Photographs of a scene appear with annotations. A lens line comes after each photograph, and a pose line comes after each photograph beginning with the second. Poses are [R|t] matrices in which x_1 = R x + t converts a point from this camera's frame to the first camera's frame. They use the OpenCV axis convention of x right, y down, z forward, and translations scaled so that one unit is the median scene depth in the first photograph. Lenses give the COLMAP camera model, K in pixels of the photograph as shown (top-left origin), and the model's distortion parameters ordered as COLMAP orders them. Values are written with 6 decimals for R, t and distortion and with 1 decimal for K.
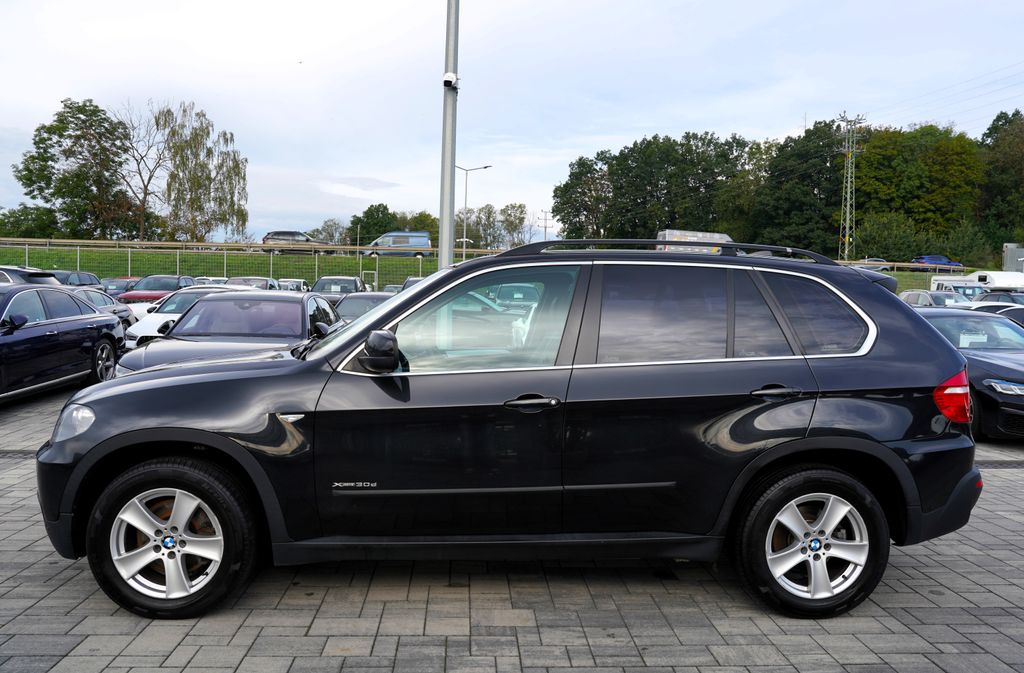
lens RADIAL K [[799.3, 0, 521.6], [0, 799.3, 338.8], [0, 0, 1]] dist [-0.100478, 0.113827]
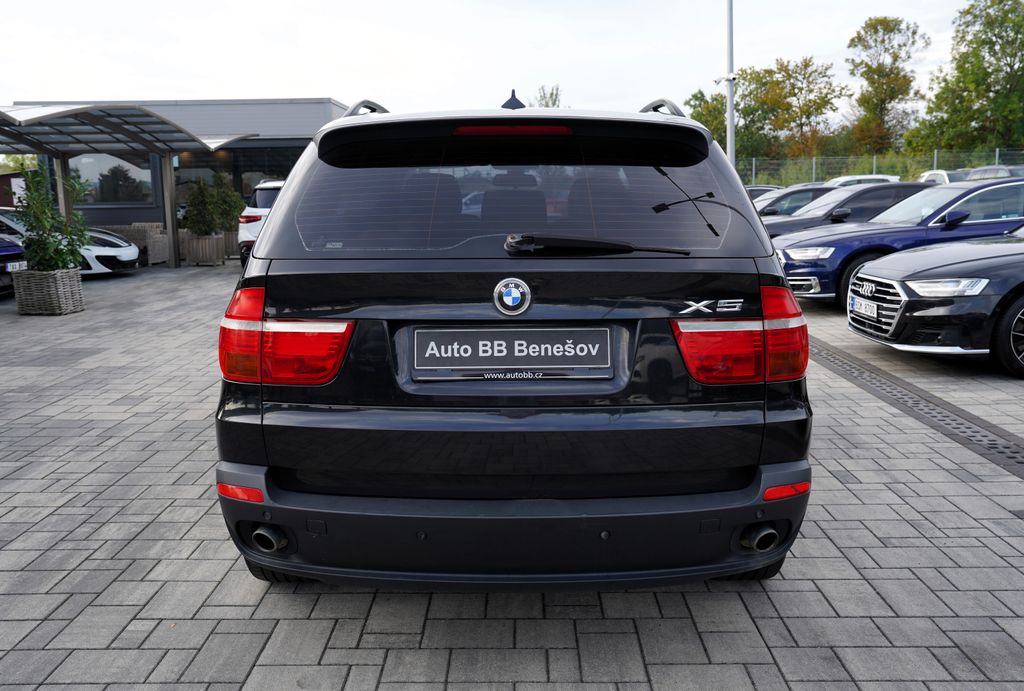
lens RADIAL K [[909.7, 0, 512.0], [0, 909.7, 345.5], [0, 0, 1]] dist [-0.047450, 0.122283]
pose [[-0.078476, 0.143566, -0.986524, 1.047012], [-0.038465, 0.988403, 0.146899, -0.021593], [0.996174, 0.049475, -0.072044, 1.086274]]
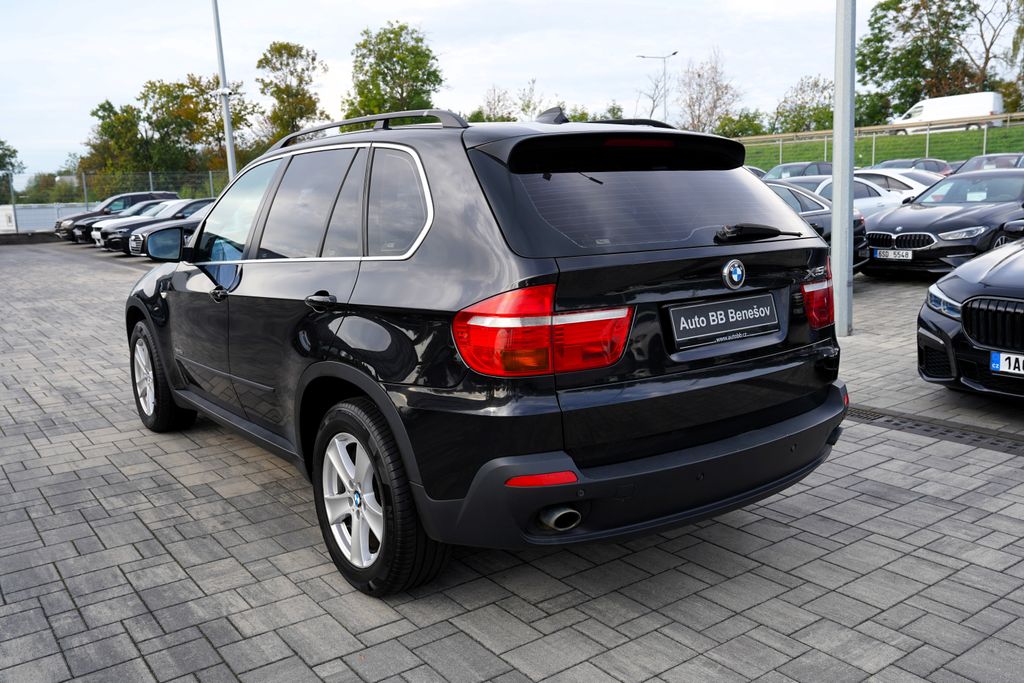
lens RADIAL K [[878.9, 0, 509.0], [0, 878.9, 341.0], [0, 0, 1]] dist [-0.047684, 0.118682]
pose [[0.532732, 0.102776, -0.840020, 0.979689], [0.001673, 0.992468, 0.122489, -0.002649], [0.846282, -0.066659, 0.528548, 0.560332]]
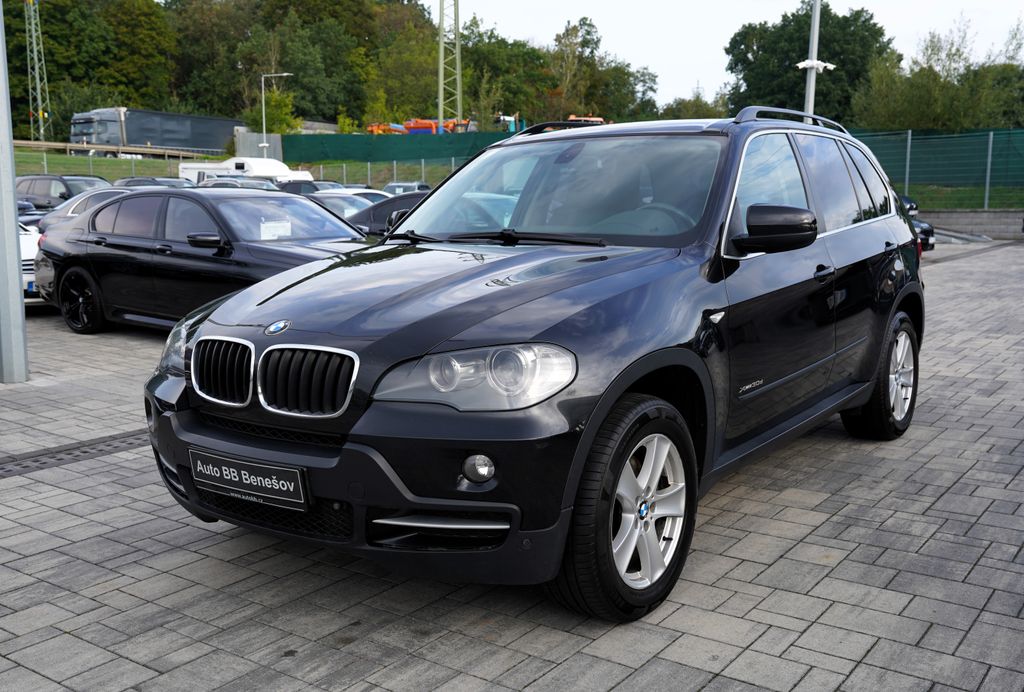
lens RADIAL K [[980.7, 0, 512.0], [0, 980.7, 346.0], [0, 0, 1]] dist [-0.022373, 0.148339]
pose [[0.642780, -0.140197, 0.753112, -0.930831], [0.062304, 0.989421, 0.131011, -0.012875], [-0.763513, -0.037289, 0.644715, 0.404277]]
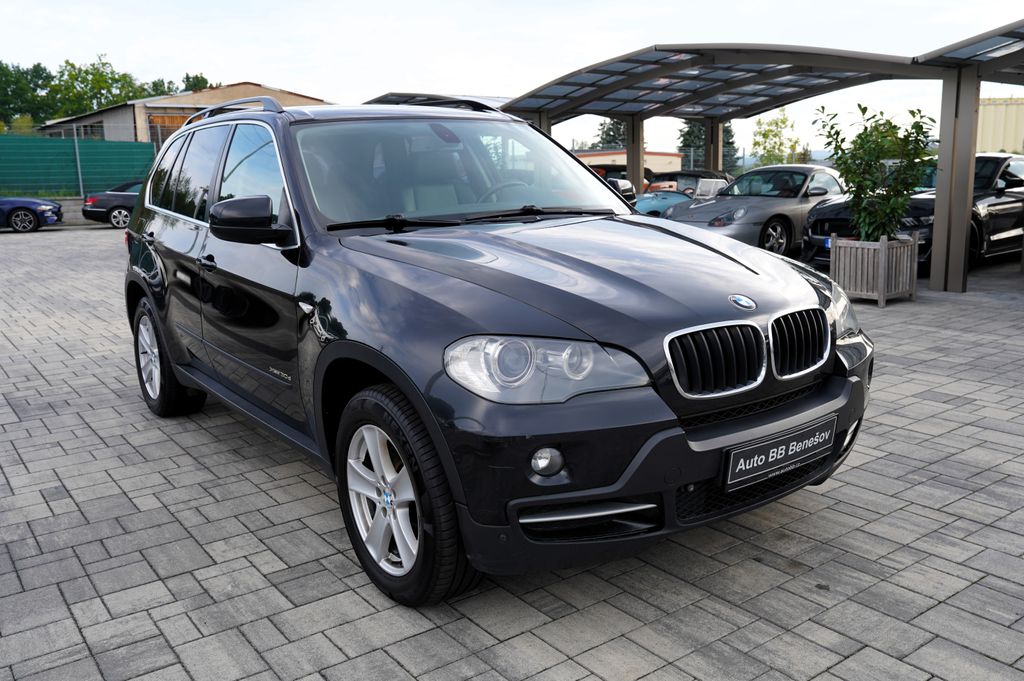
lens RADIAL K [[878.9, 0, 509.0], [0, 878.9, 340.0], [0, 0, 1]] dist [-0.047684, 0.118682]
pose [[-0.525045, -0.171139, 0.833690, -0.945504], [0.056757, 0.970352, 0.234938, -0.073735], [-0.849180, 0.170671, -0.499766, 1.424008]]
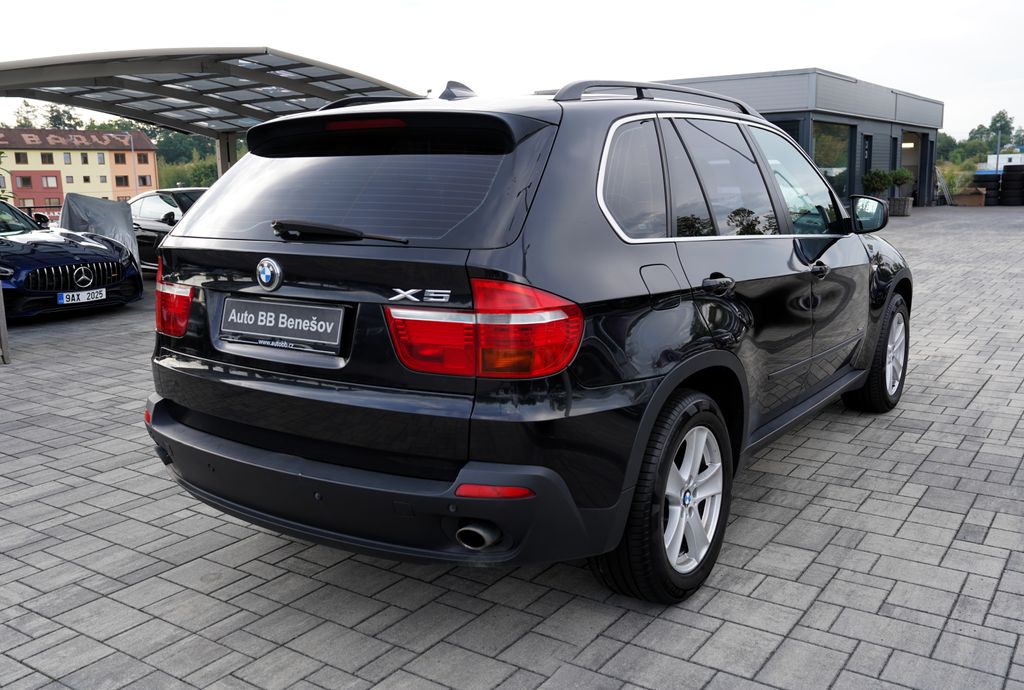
lens RADIAL K [[931.8, 0, 512.0], [0, 931.8, 345.0], [0, 0, 1]] dist [-0.051840, 0.144918]
pose [[-0.624164, 0.130583, -0.770303, 0.902664], [-0.033131, 0.980623, 0.193083, -0.051068], [0.780590, 0.146036, -0.607743, 1.558001]]
